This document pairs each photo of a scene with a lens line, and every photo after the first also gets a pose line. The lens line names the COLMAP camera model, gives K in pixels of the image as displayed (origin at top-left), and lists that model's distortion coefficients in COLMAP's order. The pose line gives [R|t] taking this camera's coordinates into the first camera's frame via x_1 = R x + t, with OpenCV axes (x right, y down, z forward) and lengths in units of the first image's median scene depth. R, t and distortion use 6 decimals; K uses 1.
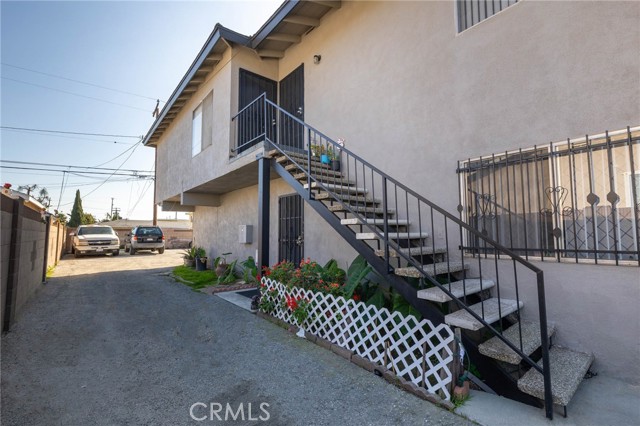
lens RADIAL K [[279.0, 0, 320.0], [0, 279.0, 213.0], [0, 0, 1]] dist [-0.001143, -0.000119]
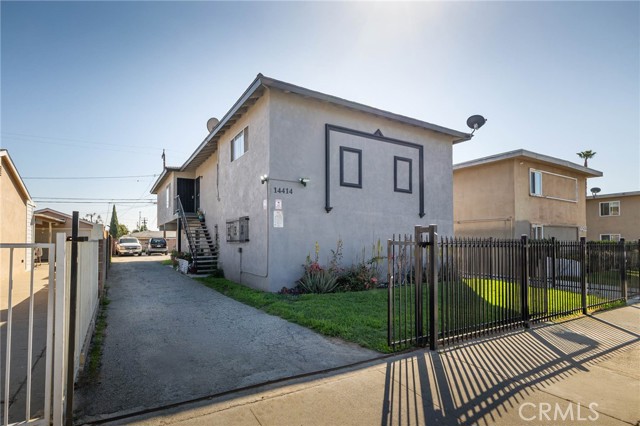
lens RADIAL K [[336.0, 0, 319.1], [0, 336.0, 232.7], [0, 0, 1]] dist [-0.000421, -0.000064]
pose [[0.986941, -0.002513, -0.161065, 0.635946], [0.010356, 0.998800, 0.047877, -0.067807], [0.160751, -0.048920, 0.985782, -0.785603]]
